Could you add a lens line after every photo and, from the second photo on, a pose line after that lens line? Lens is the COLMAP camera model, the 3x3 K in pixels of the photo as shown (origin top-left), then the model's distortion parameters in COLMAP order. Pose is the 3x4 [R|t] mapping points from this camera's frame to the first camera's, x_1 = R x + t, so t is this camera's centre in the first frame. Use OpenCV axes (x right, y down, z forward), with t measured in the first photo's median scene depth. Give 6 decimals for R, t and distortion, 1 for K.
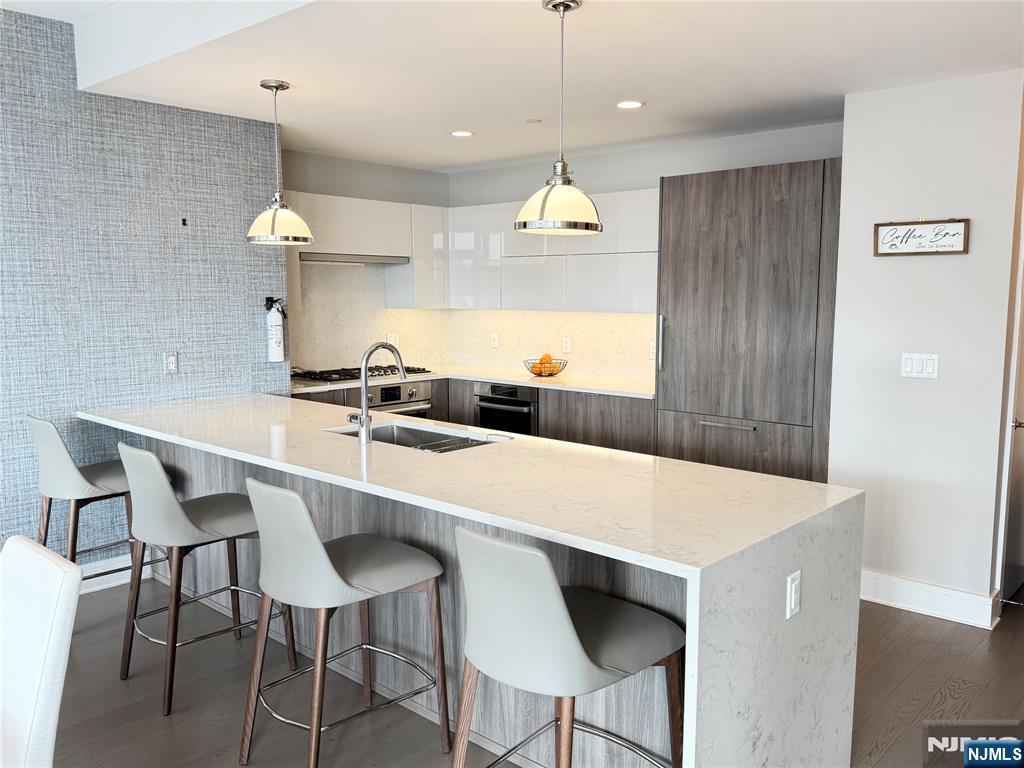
lens RADIAL K [[831.3, 0, 512.0], [0, 831.3, 384.0], [0, 0, 1]] dist [0.068886, -0.105193]
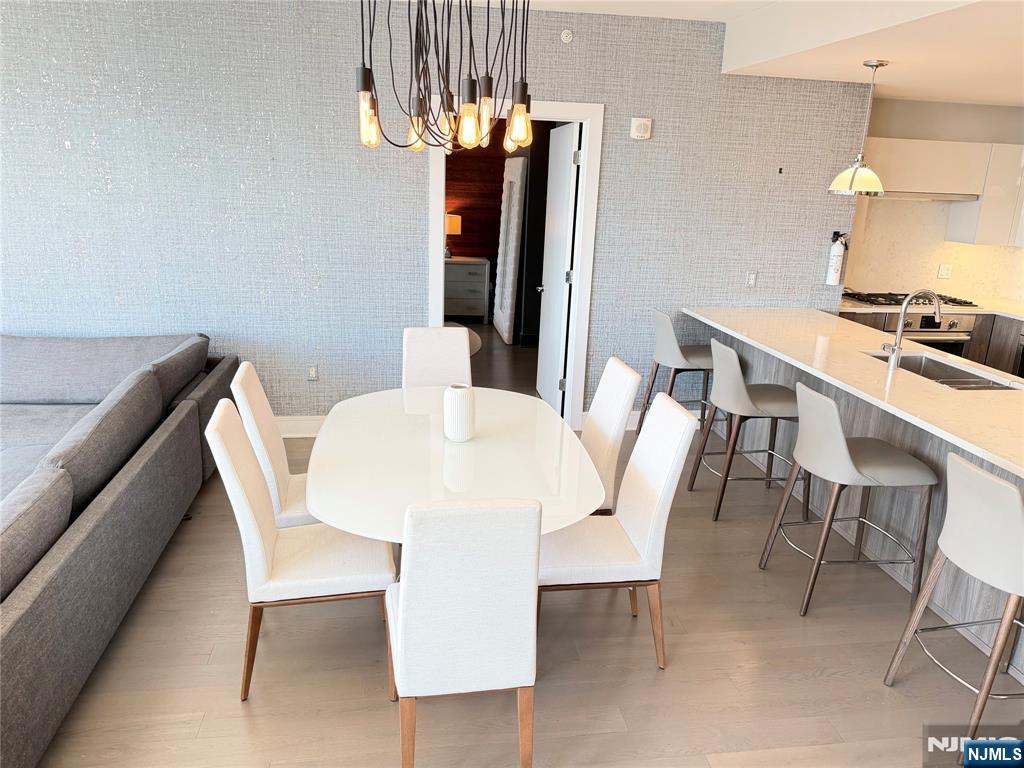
lens RADIAL K [[727.6, 0, 513.2], [0, 727.6, 389.7], [0, 0, 1]] dist [0.051876, -0.075163]
pose [[0.776104, 0.203112, -0.597000, 0.040136], [-0.106795, 0.975368, 0.193008, -0.045609], [0.621497, -0.086038, 0.778678, -0.197732]]
